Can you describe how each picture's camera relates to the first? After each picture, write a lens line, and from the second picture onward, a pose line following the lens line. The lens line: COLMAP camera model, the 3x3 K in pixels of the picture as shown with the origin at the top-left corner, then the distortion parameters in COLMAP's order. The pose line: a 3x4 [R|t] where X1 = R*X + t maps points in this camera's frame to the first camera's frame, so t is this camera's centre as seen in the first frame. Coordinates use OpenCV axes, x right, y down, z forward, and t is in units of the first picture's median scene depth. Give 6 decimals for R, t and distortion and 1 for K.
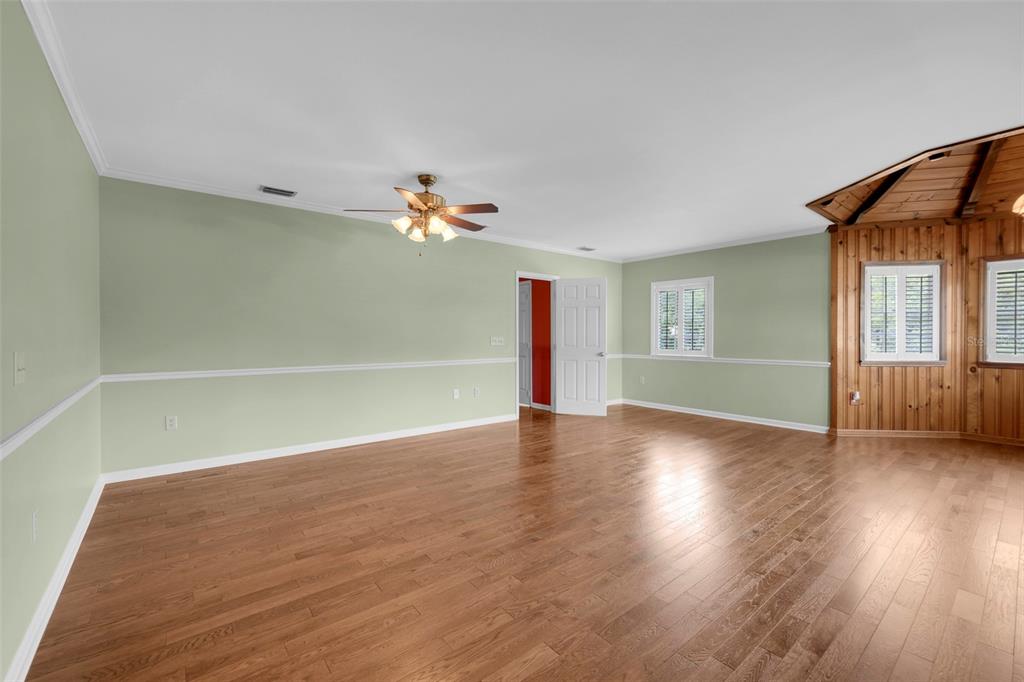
lens RADIAL K [[429.9, 0, 509.7], [0, 429.9, 340.5], [0, 0, 1]] dist [0.003283, 0.000454]
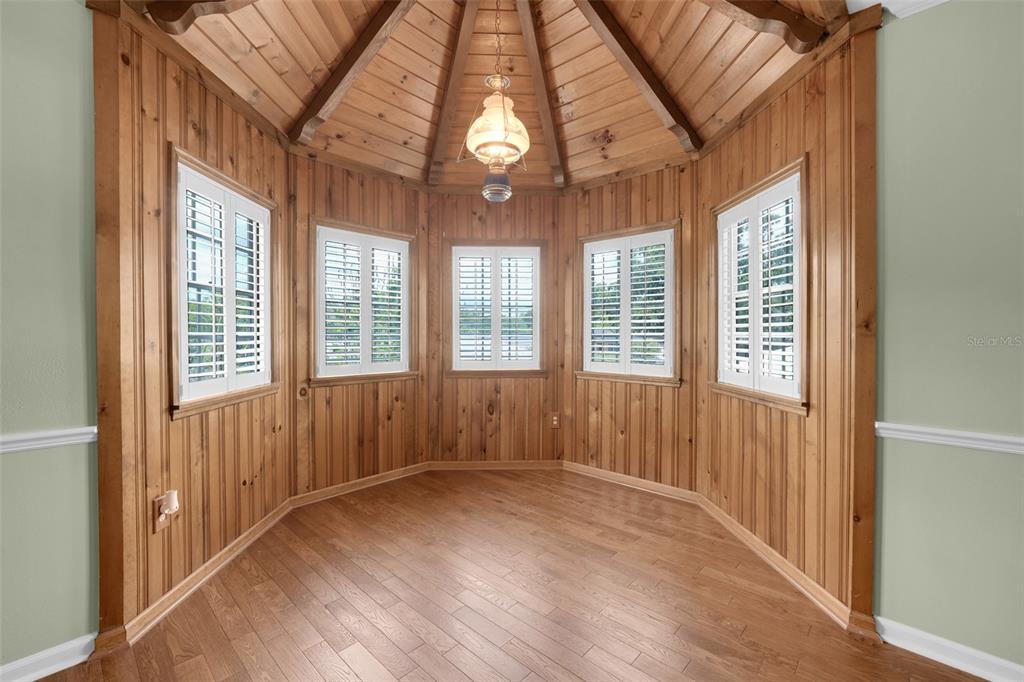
lens RADIAL K [[429.9, 0, 509.9], [0, 429.9, 340.4], [0, 0, 1]] dist [0.003283, 0.000454]
pose [[-0.142273, -0.012837, 0.989744, 0.400851], [0.000718, 0.999914, 0.013072, -0.015307], [-0.989827, 0.002571, -0.142252, 0.766221]]
